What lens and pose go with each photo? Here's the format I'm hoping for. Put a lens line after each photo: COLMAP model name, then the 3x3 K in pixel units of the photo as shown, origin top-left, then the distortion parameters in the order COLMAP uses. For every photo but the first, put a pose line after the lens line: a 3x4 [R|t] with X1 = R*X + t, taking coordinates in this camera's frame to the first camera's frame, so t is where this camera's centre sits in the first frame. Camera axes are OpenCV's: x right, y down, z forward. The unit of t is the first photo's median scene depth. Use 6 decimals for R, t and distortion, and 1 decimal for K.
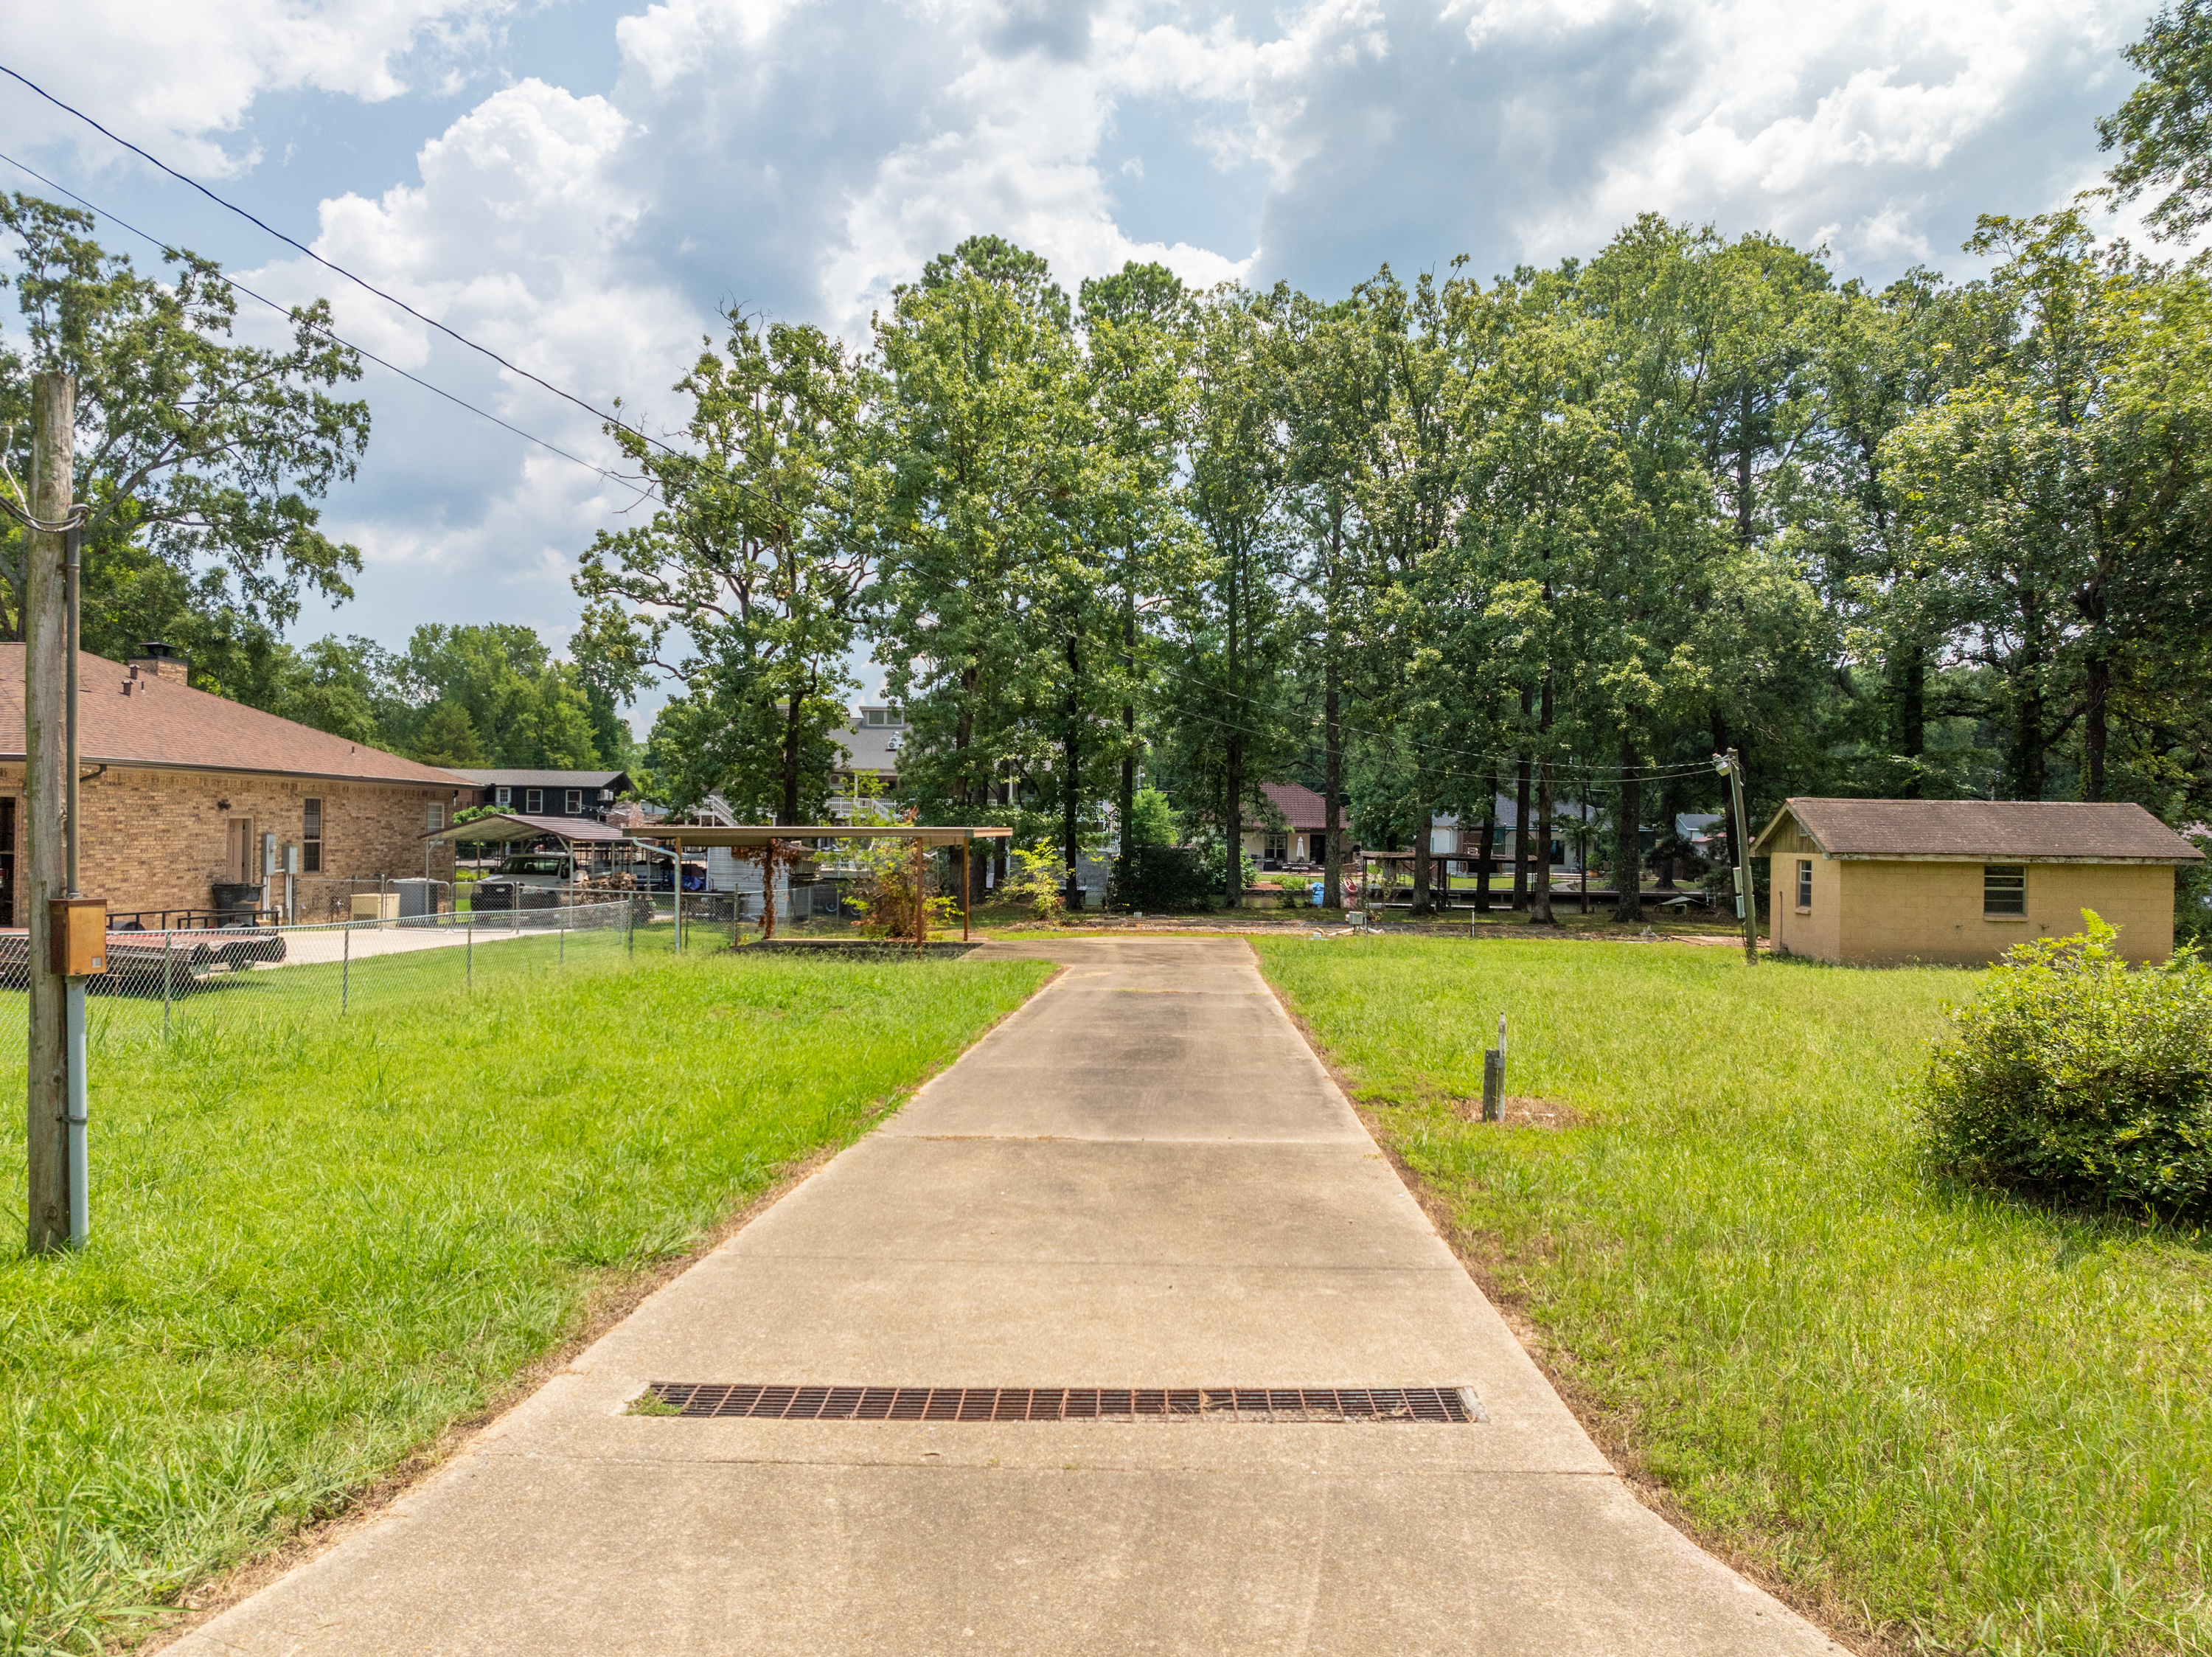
lens RADIAL K [[1532.7, 0, 1113.9], [0, 1532.7, 854.1], [0, 0, 1]] dist [-0.032593, -0.002556]
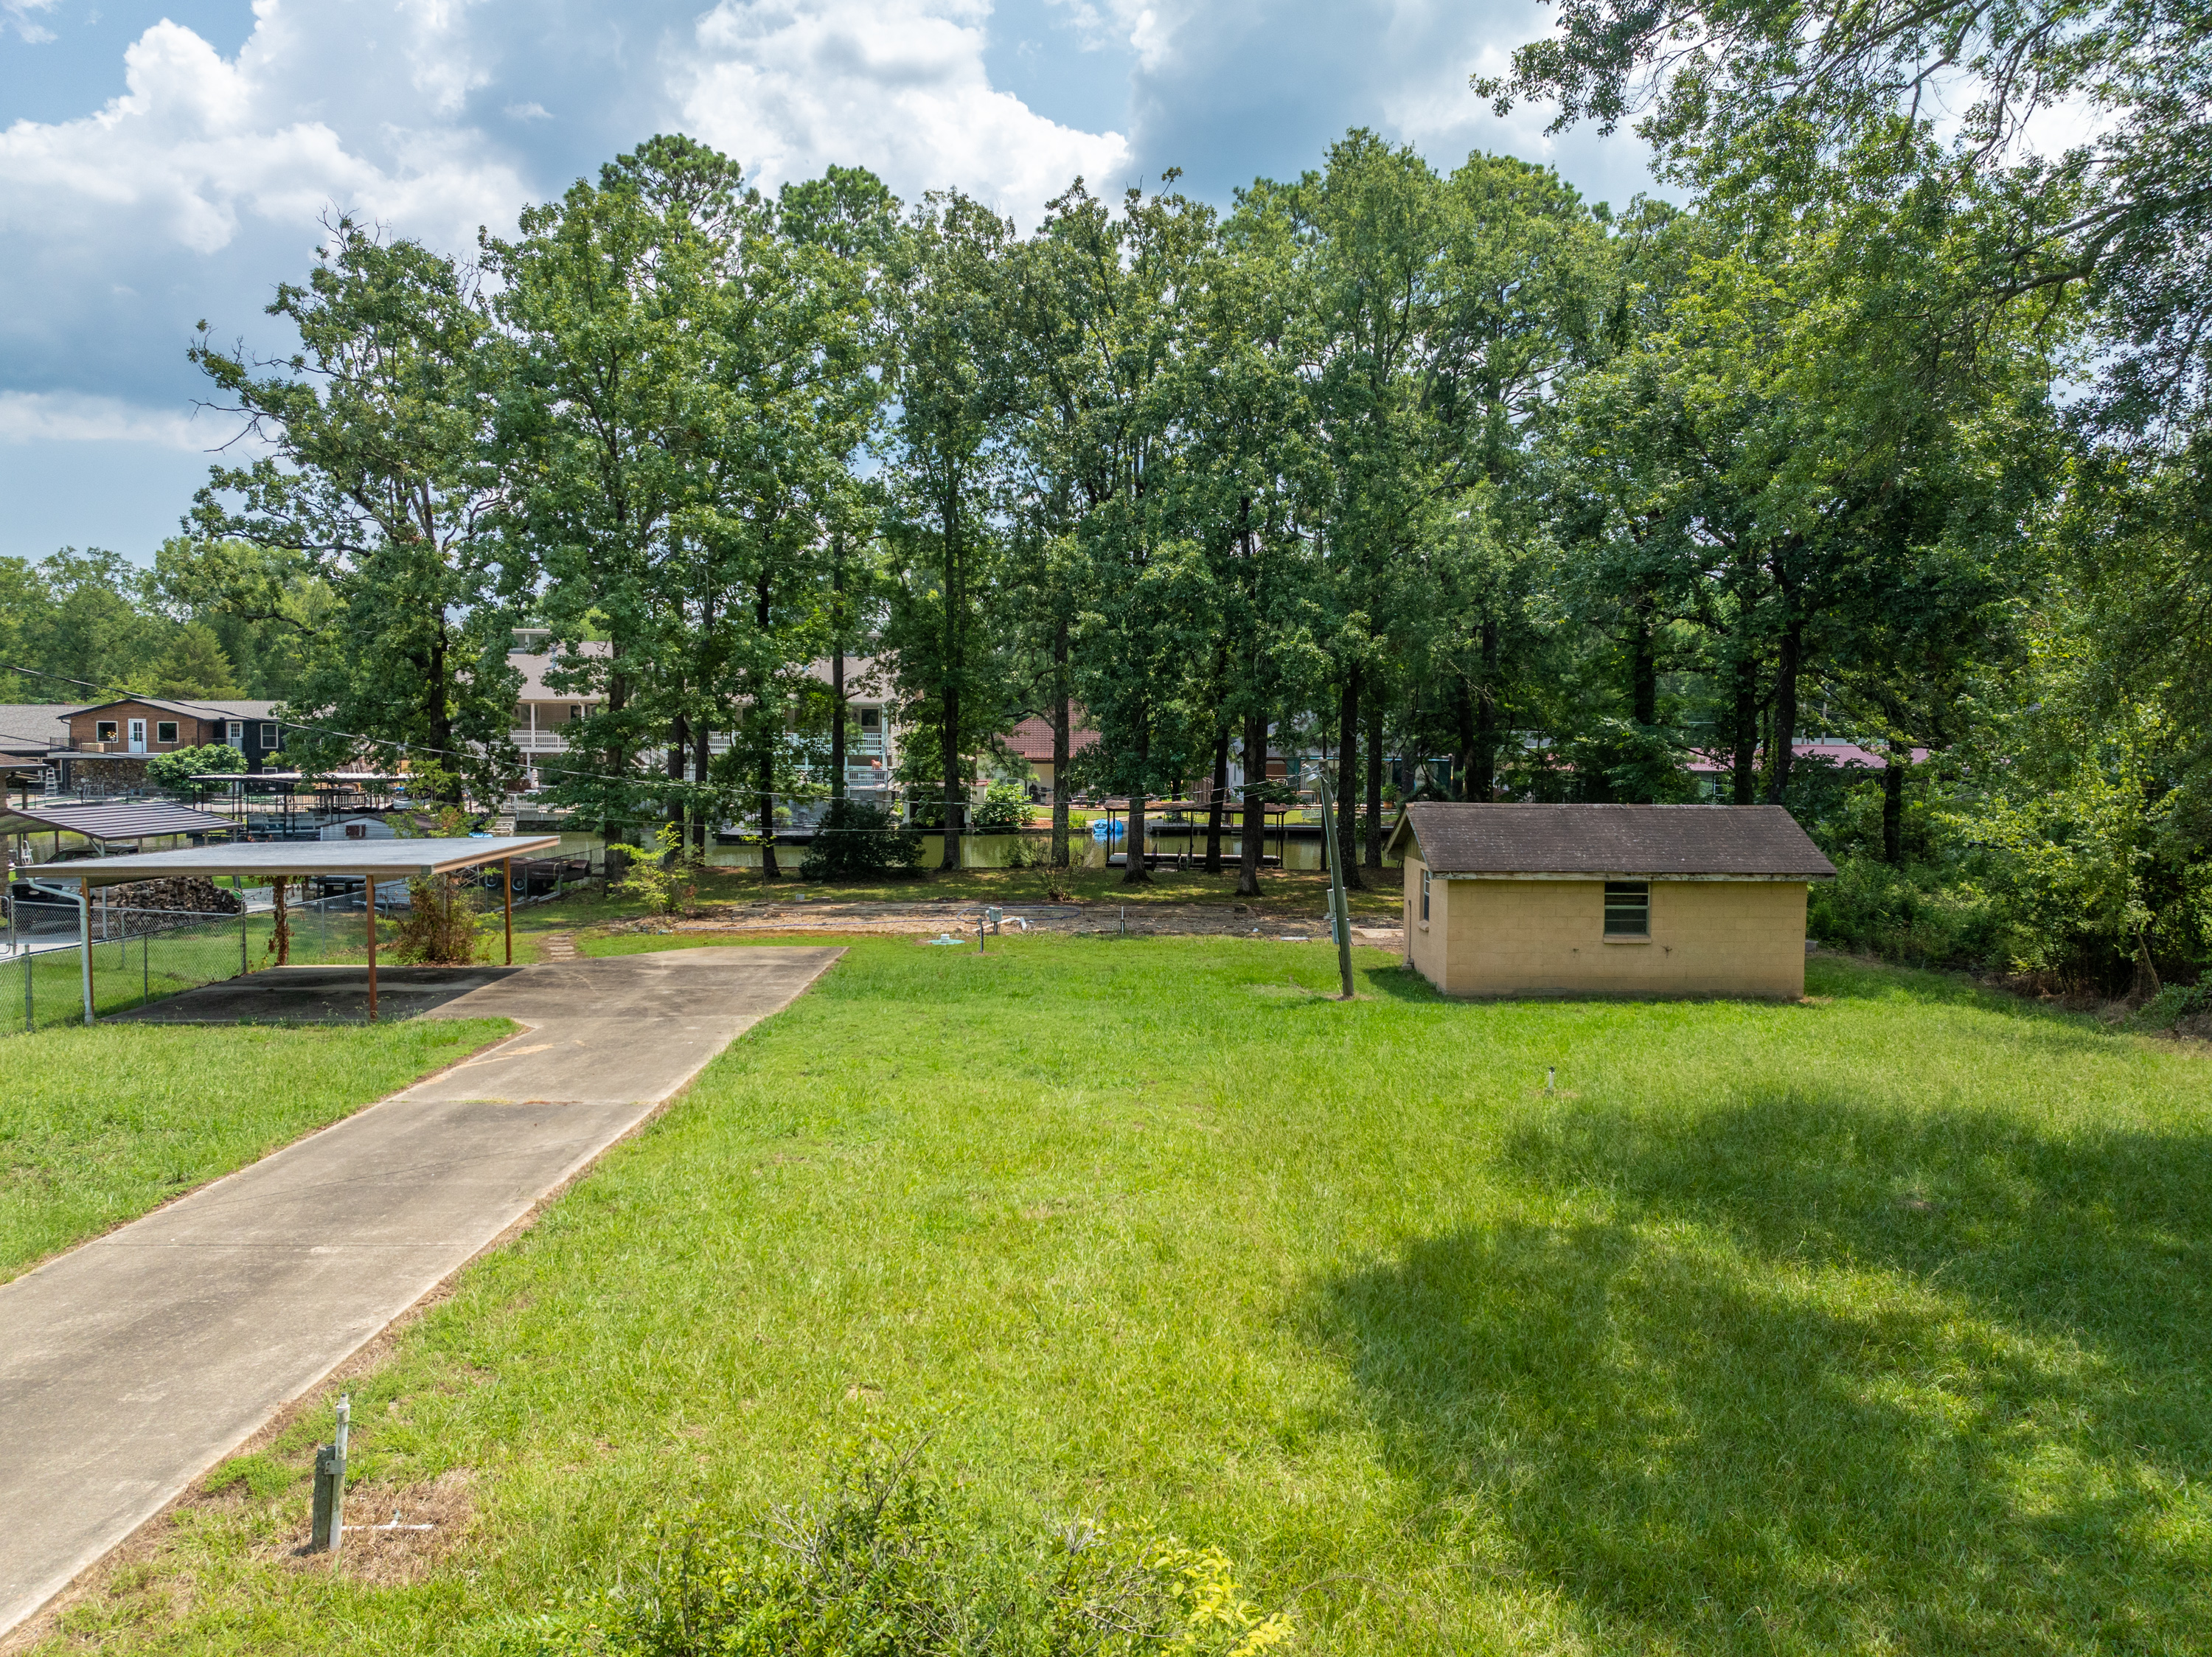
lens RADIAL K [[1565.3, 0, 1106.0], [0, 1565.3, 828.5], [0, 0, 1]] dist [-0.046719, 0.011193]
pose [[0.996661, -0.010501, 0.080973, 0.111911], [0.006931, 0.998997, 0.044244, -0.038013], [-0.081356, -0.043535, 0.995734, 0.053243]]
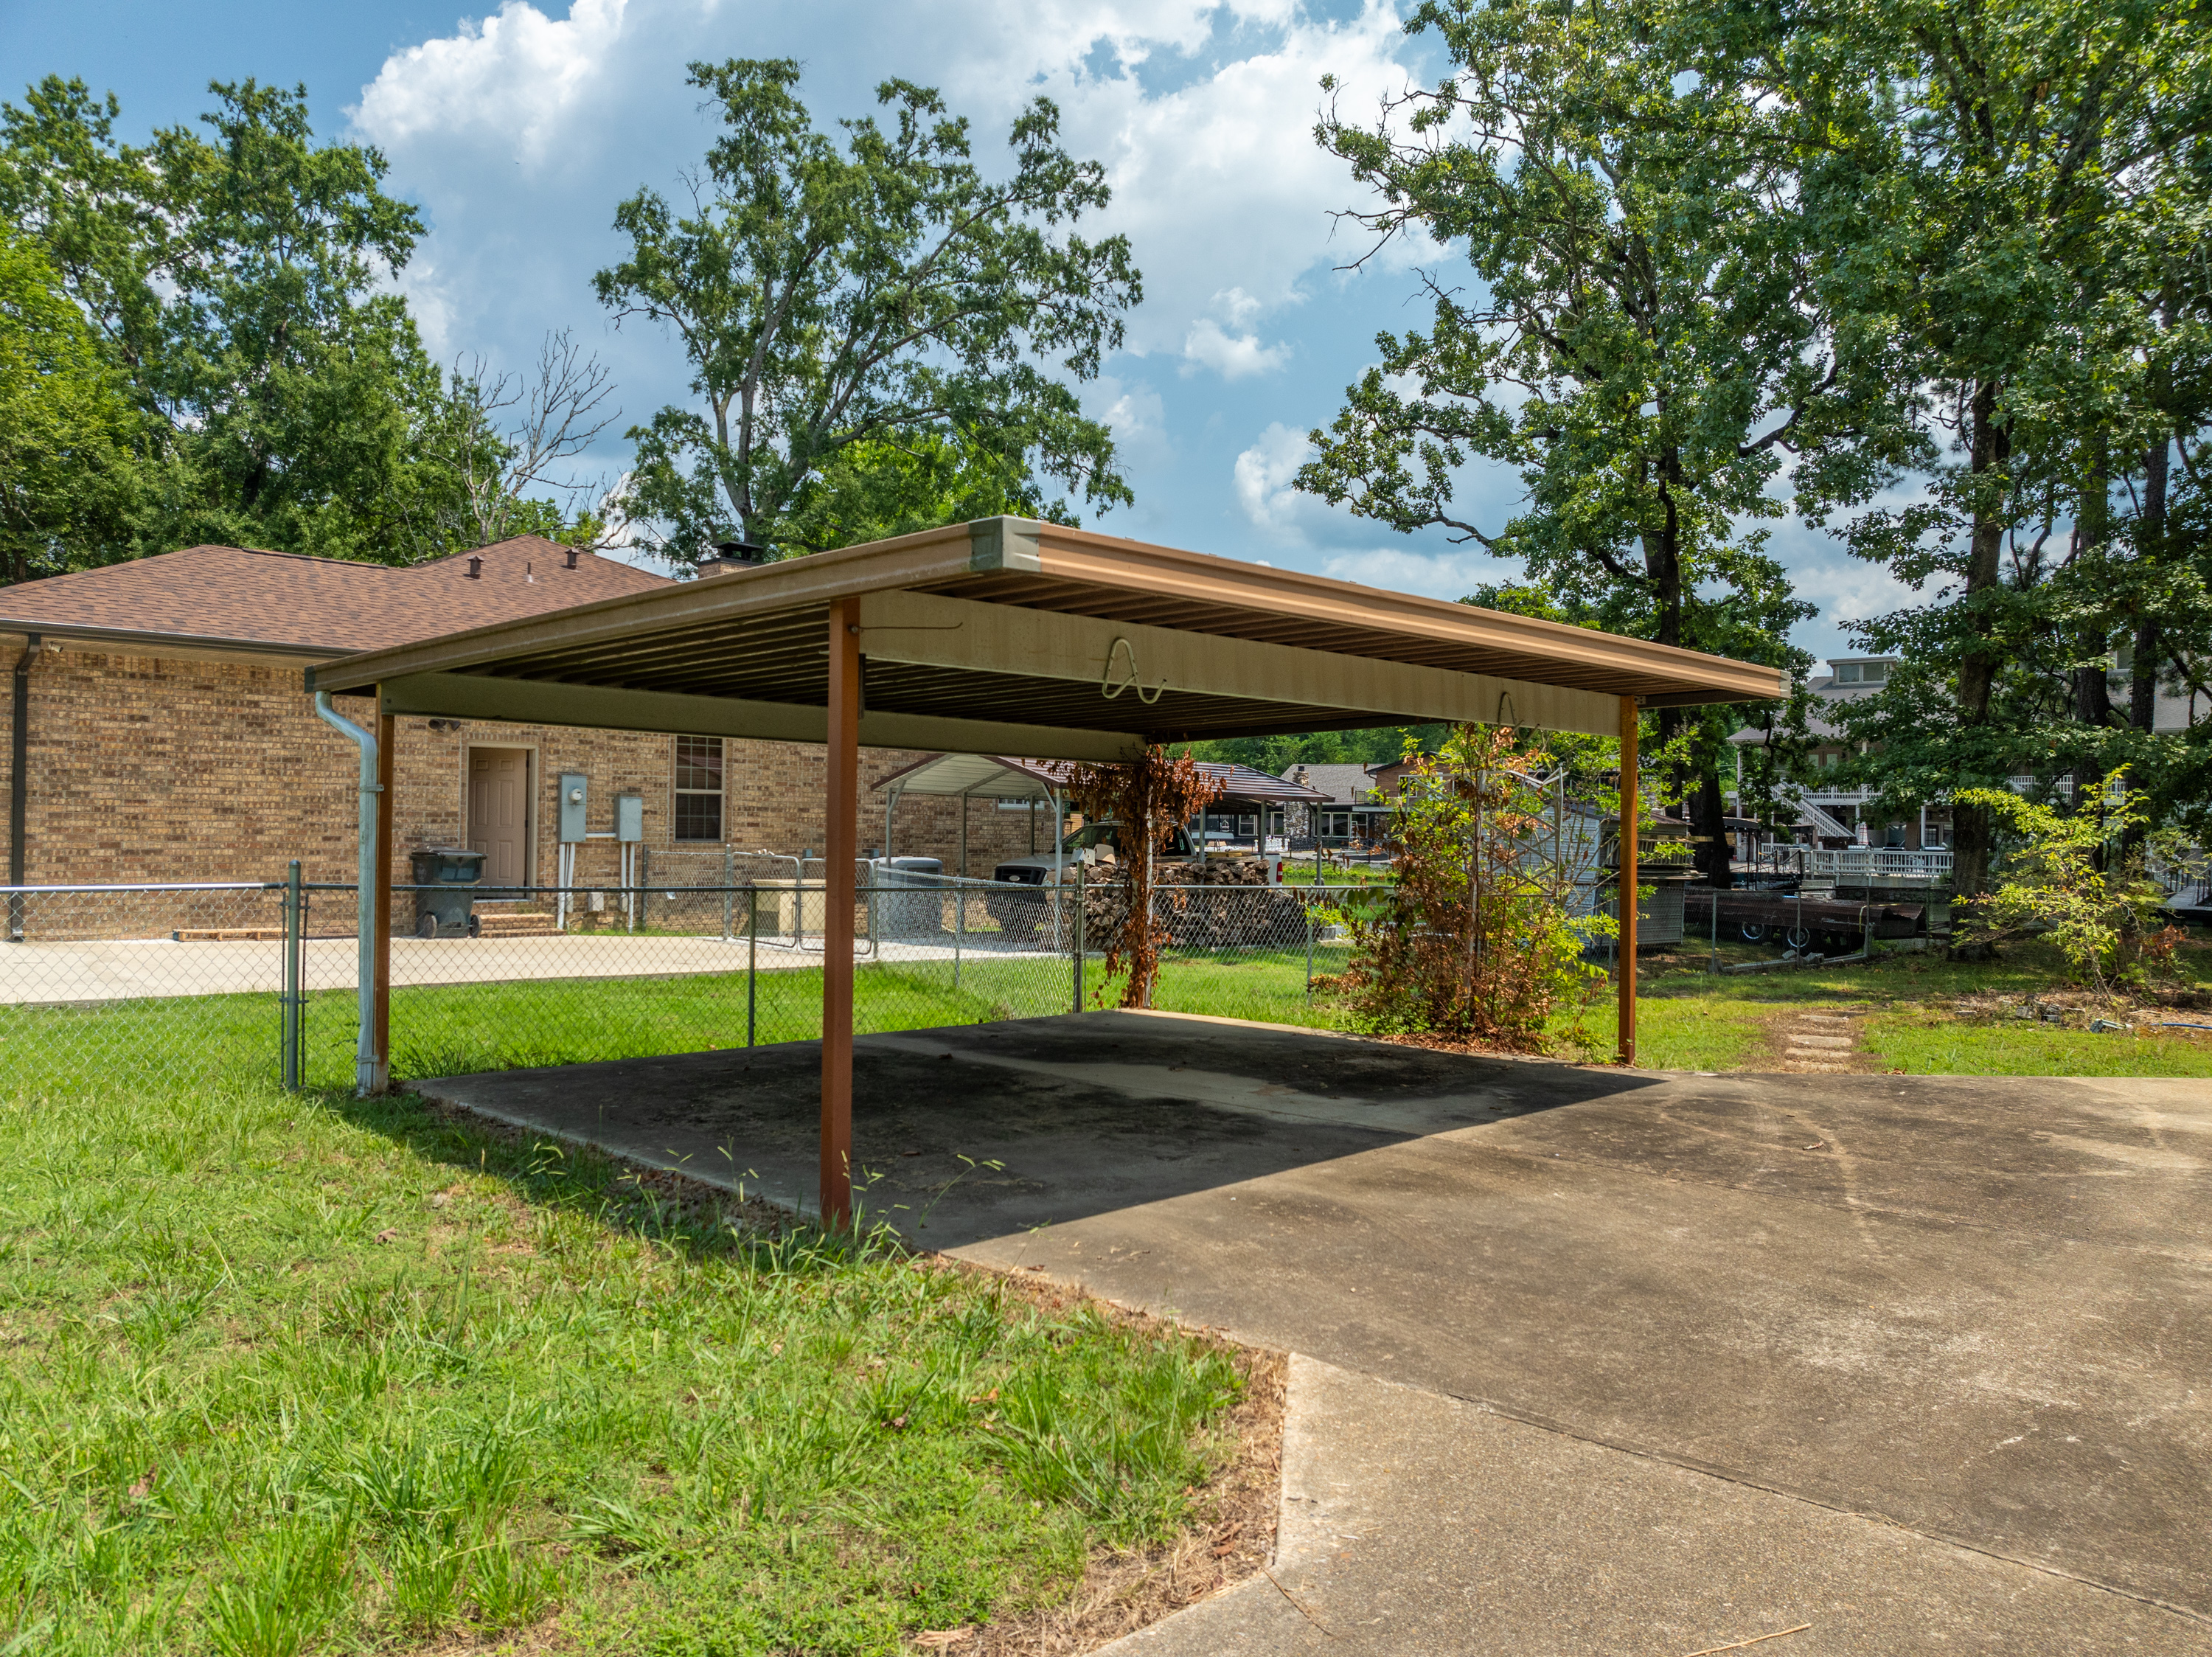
lens RADIAL K [[1565.3, 0, 1106.0], [0, 1565.3, 828.5], [0, 0, 1]] dist [-0.046719, 0.011193]
pose [[0.739869, -0.001617, -0.672749, 0.020258], [-0.014637, 0.999722, -0.018501, 0.011487], [0.672591, 0.023535, 0.739640, 0.455189]]
